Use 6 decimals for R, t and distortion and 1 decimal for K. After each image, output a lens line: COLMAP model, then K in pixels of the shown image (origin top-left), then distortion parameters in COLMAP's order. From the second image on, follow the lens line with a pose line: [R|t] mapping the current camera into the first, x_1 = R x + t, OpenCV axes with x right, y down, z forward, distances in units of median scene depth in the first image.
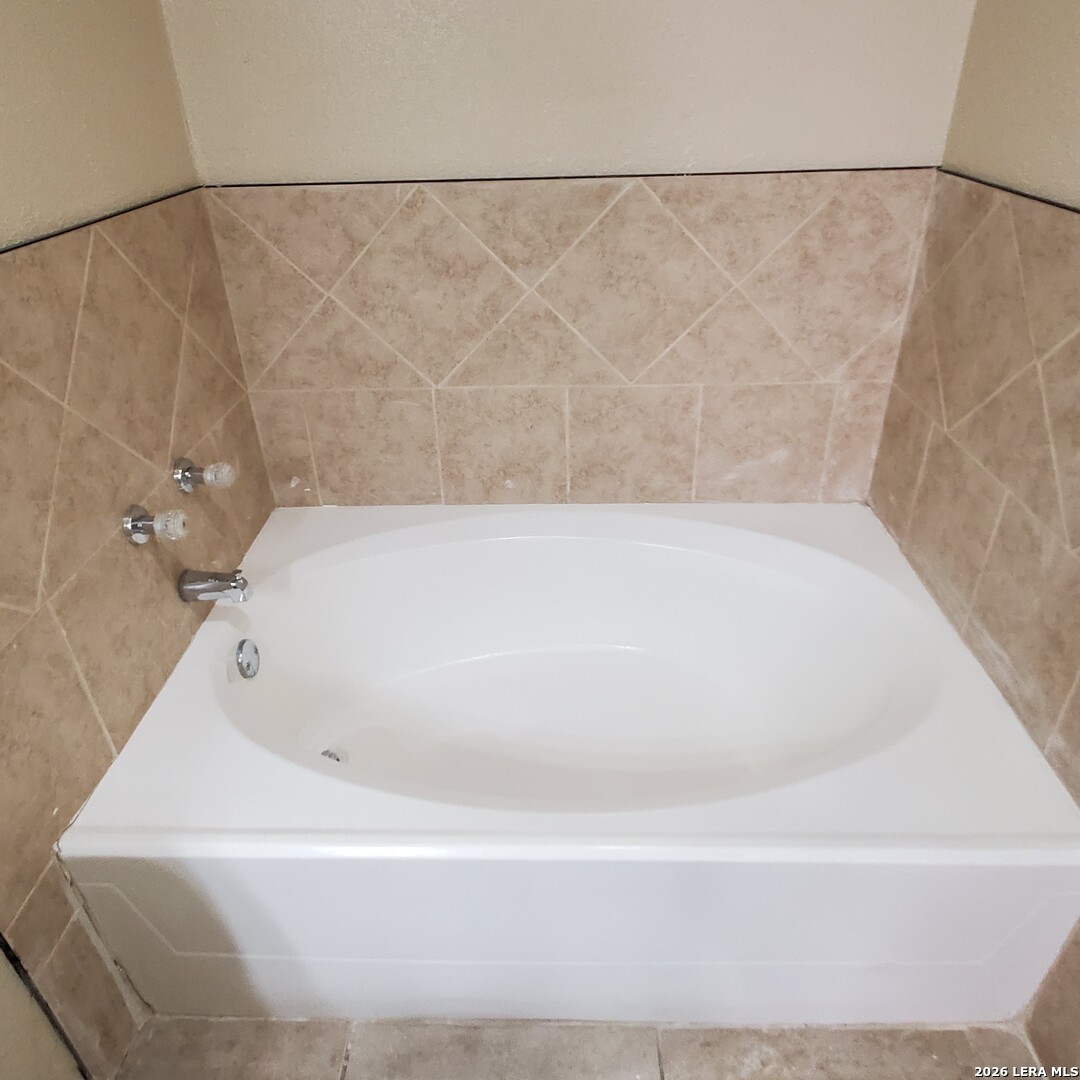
lens RADIAL K [[812.5, 0, 544.4], [0, 812.5, 545.8], [0, 0, 1]] dist [-0.004524, 0.015455]
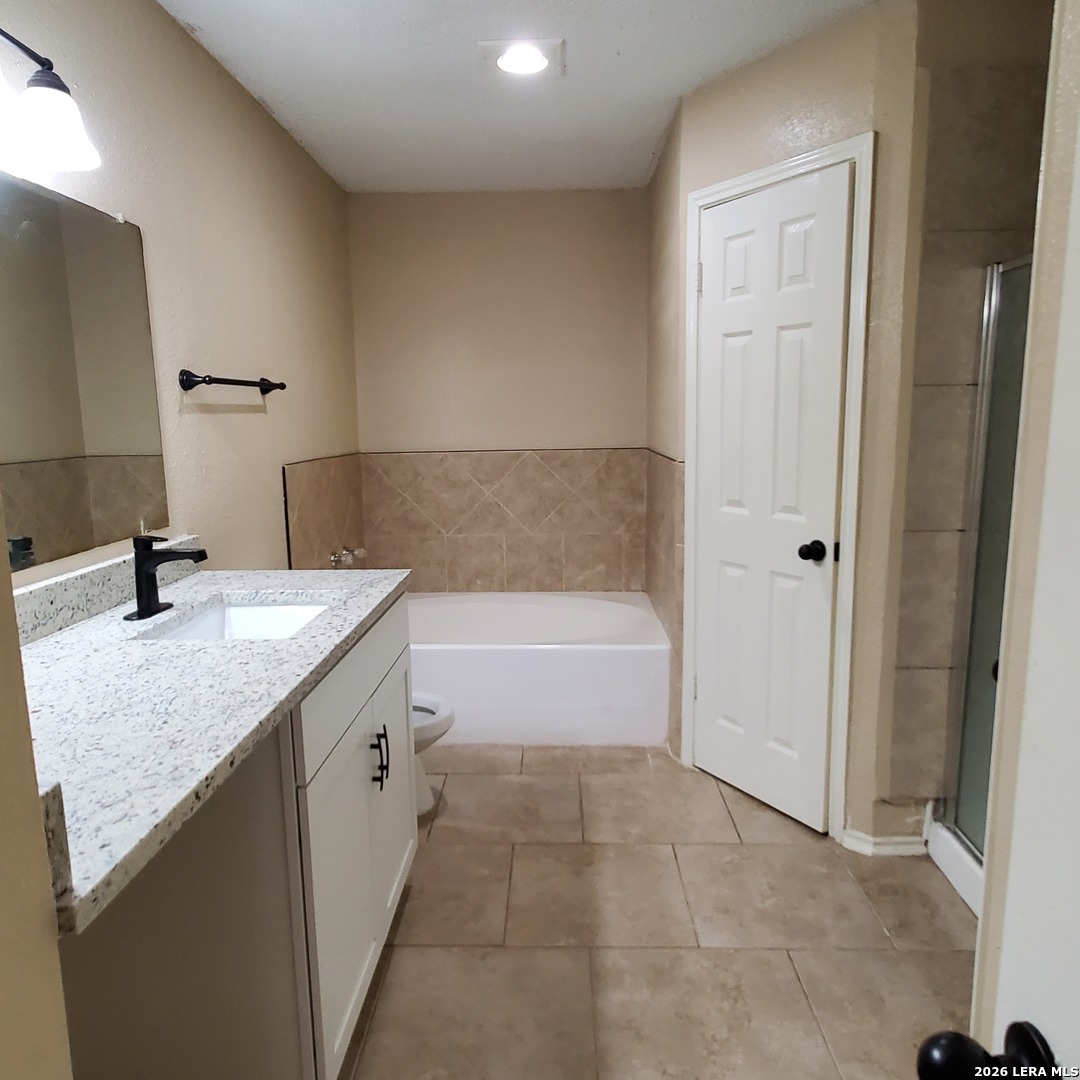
lens RADIAL K [[812.5, 0, 539.6], [0, 812.5, 542.2], [0, 0, 1]] dist [-0.004524, 0.015455]
pose [[0.999879, 0.007495, -0.013633, 0.161094], [-0.011976, 0.930168, -0.366938, 0.671039], [0.009930, 0.367057, 0.930146, -1.134076]]
